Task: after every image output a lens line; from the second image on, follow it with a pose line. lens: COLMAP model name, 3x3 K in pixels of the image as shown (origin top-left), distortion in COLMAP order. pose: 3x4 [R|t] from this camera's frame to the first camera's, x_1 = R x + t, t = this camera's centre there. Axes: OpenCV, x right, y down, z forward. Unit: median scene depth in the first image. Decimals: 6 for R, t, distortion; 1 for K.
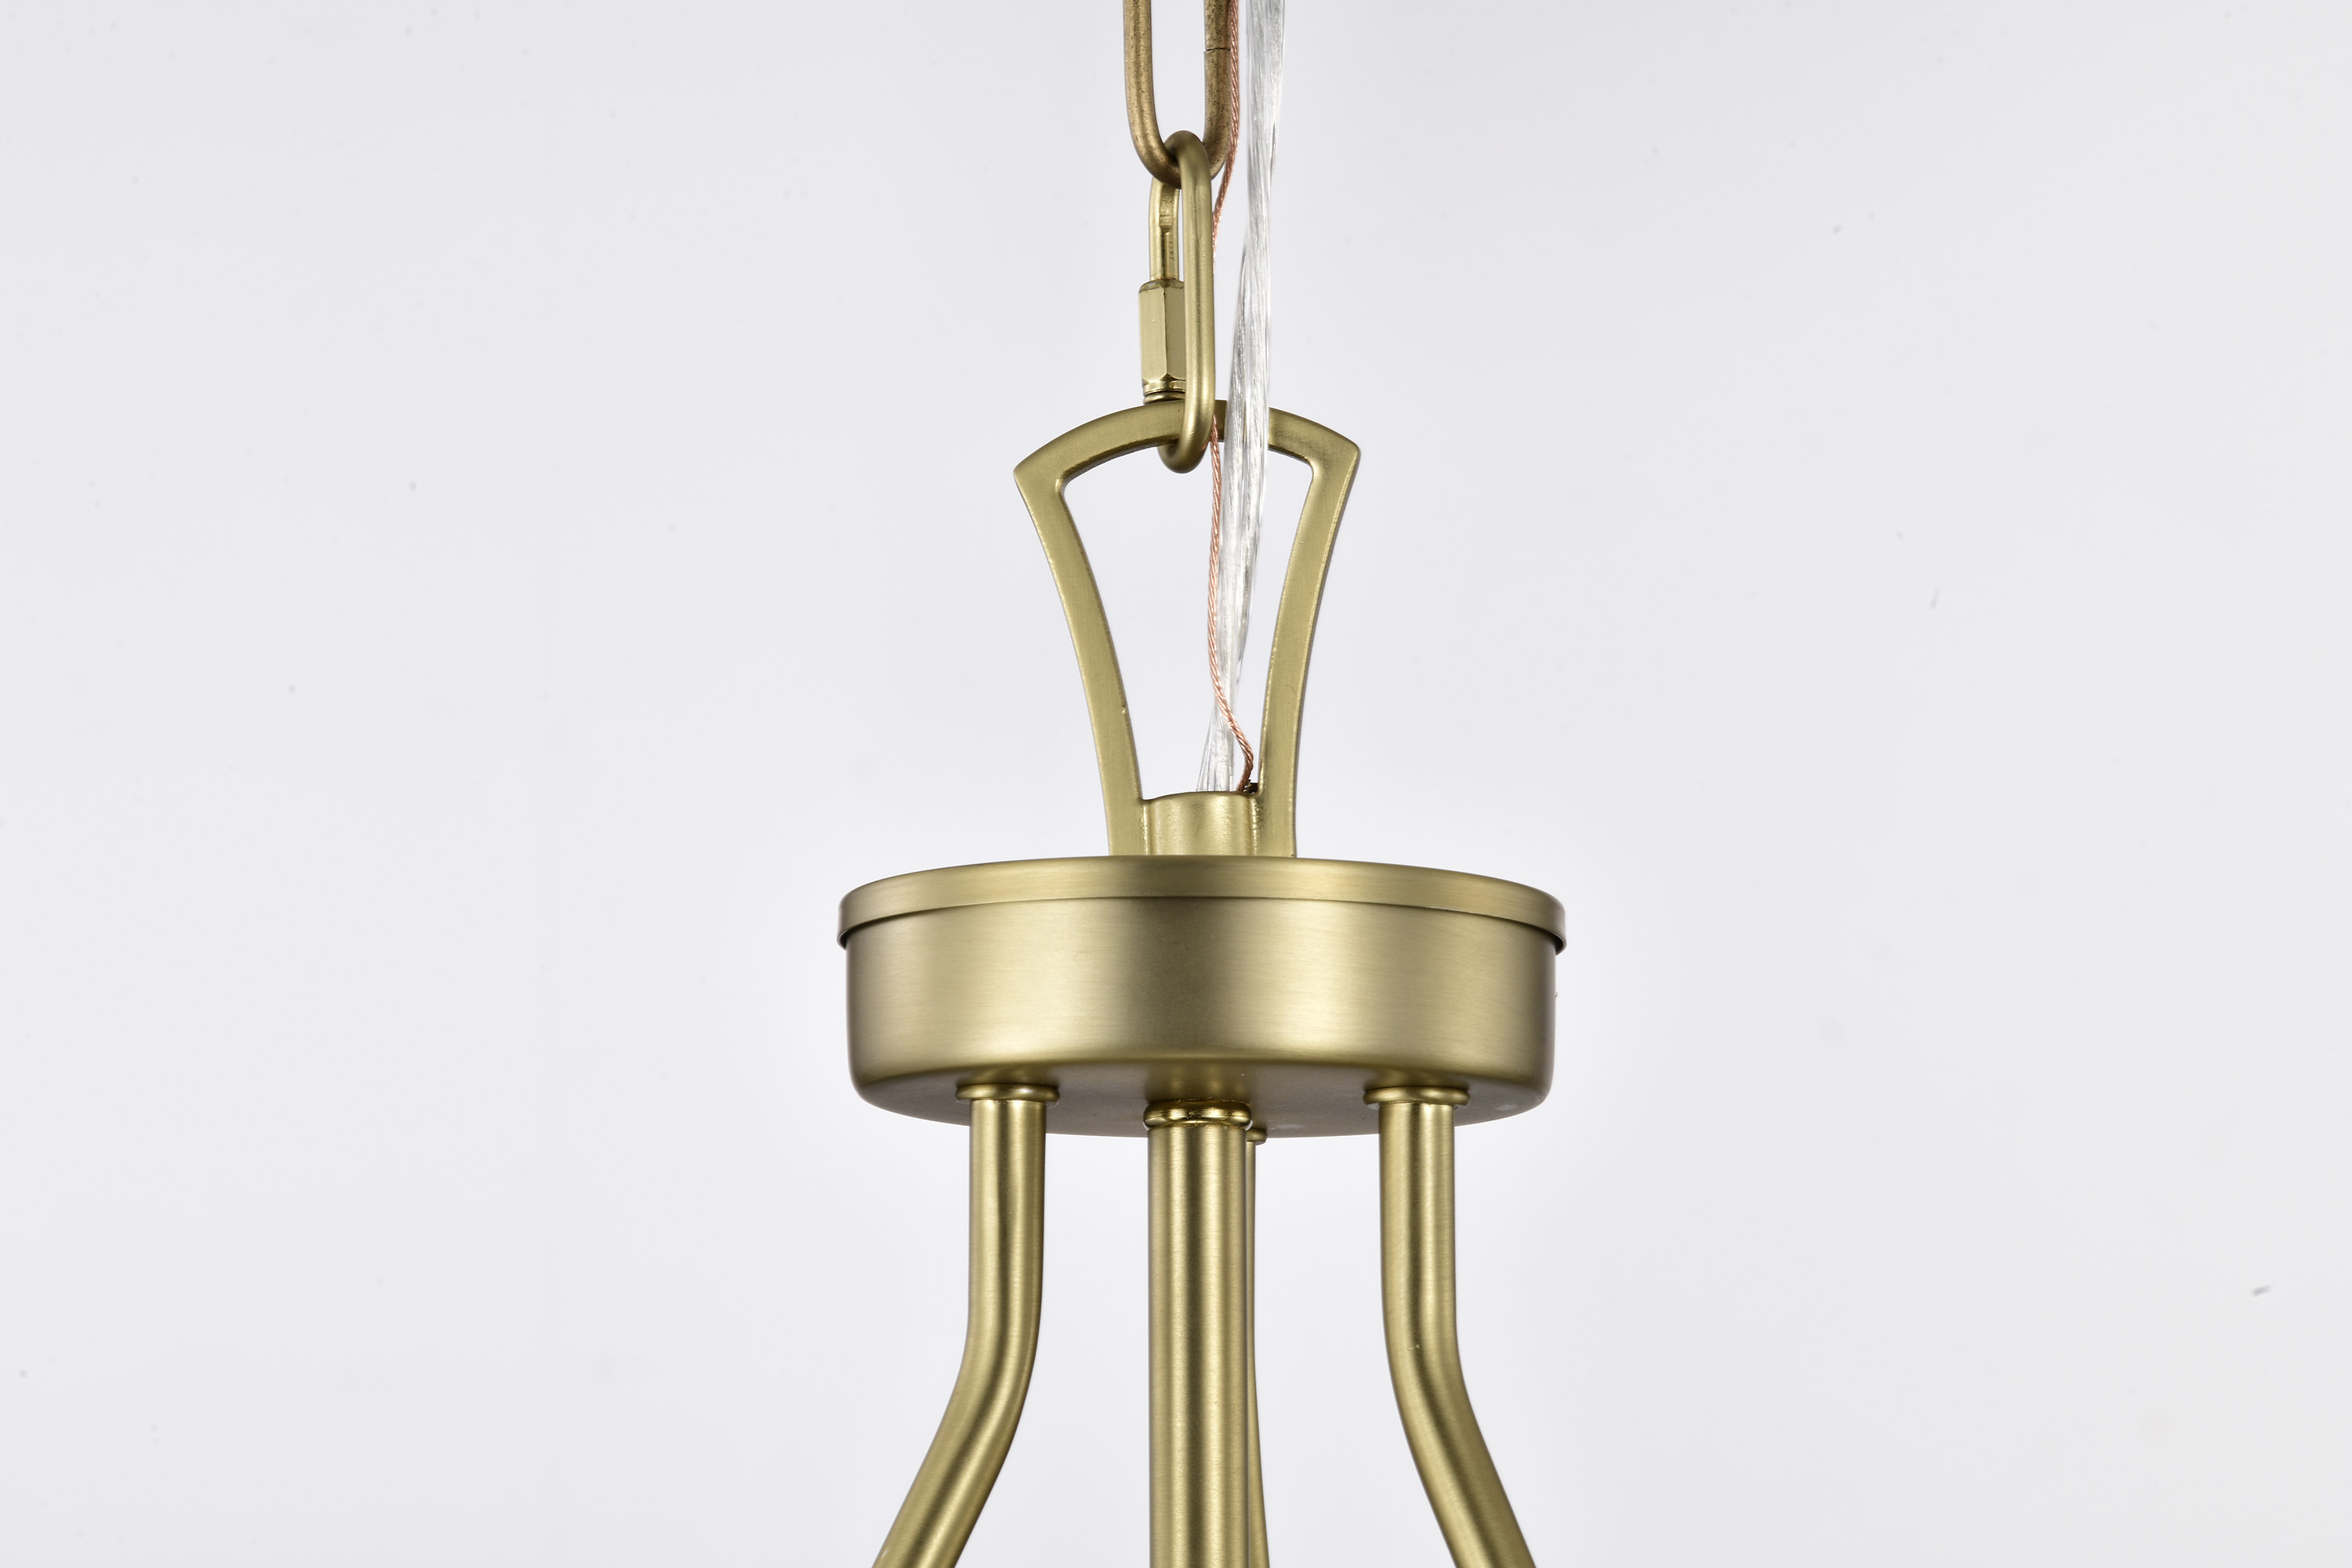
lens RADIAL K [[9583.9, 0, 1173.8], [0, 9583.9, 770.7], [0, 0, 1]] dist [0.873517, 0.000000]
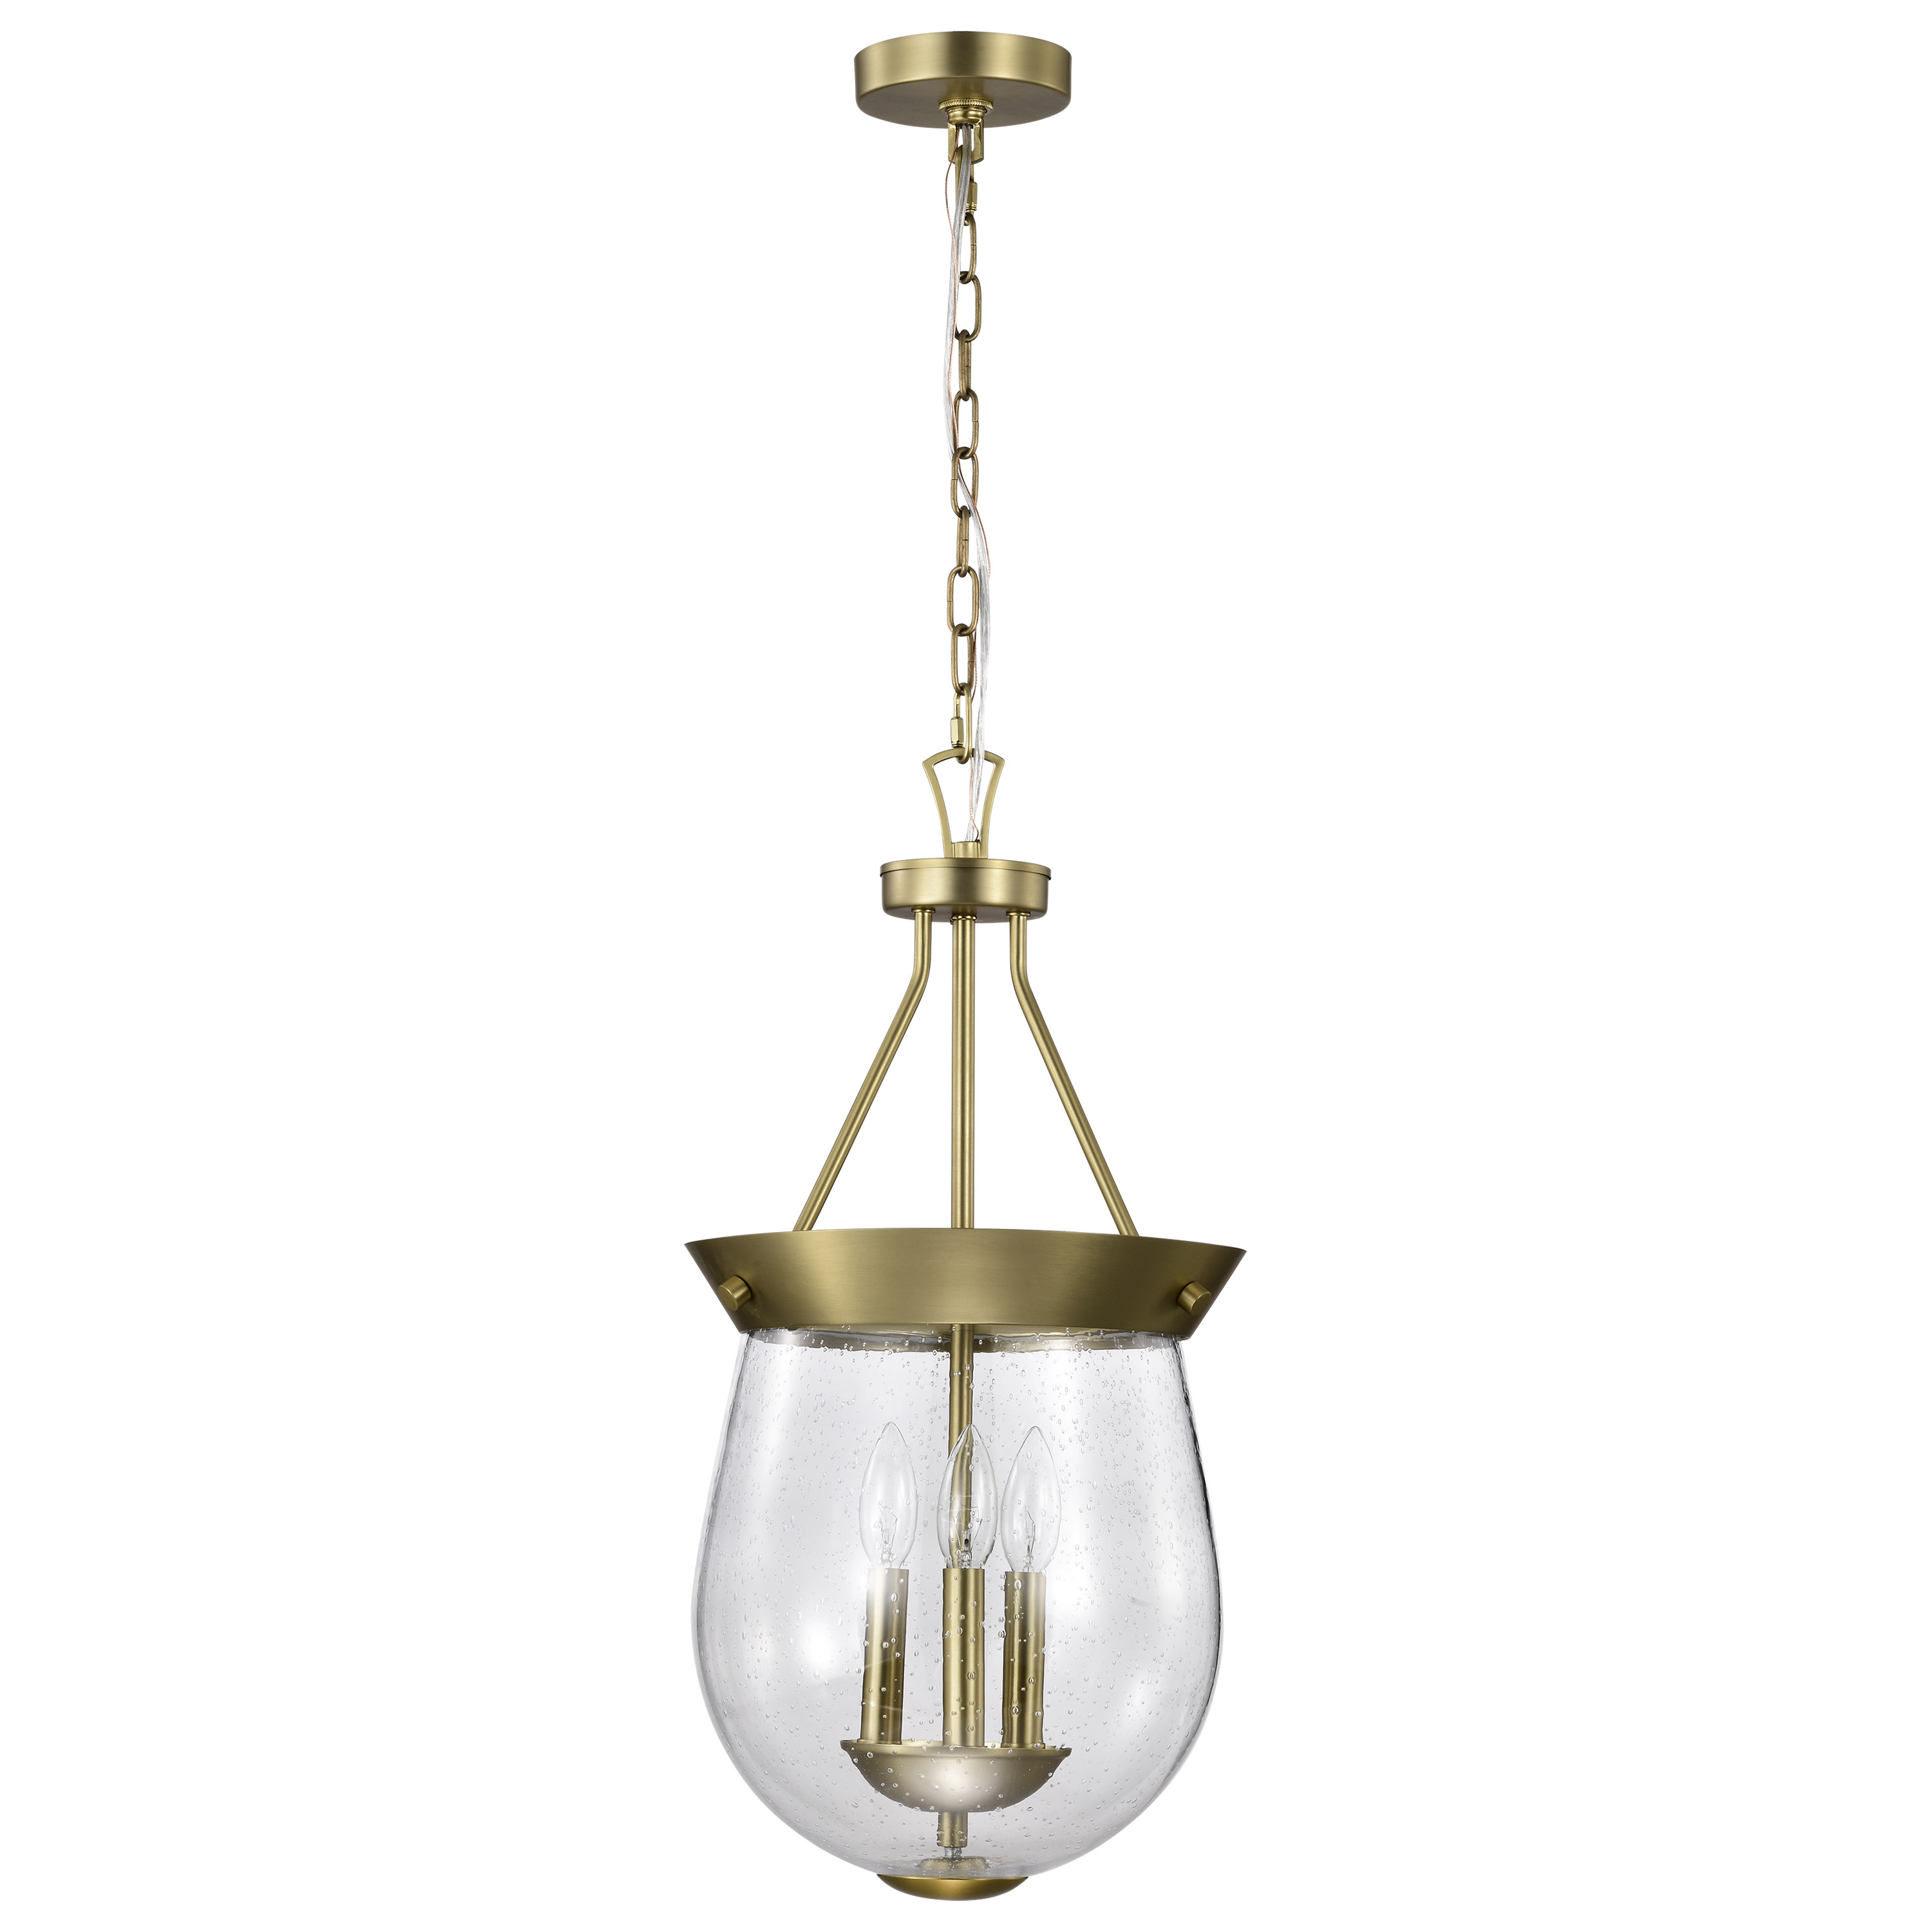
lens RADIAL K [[7453.1, 0, 960.4], [0, 7453.1, 963.2], [0, 0, 1]] dist [-0.445675, 0.000000]
pose [[0.998278, 0.018387, 0.055698, -0.183107], [-0.020476, 0.999099, 0.037174, -0.066530], [-0.054965, -0.038250, 0.997755, -2.293653]]
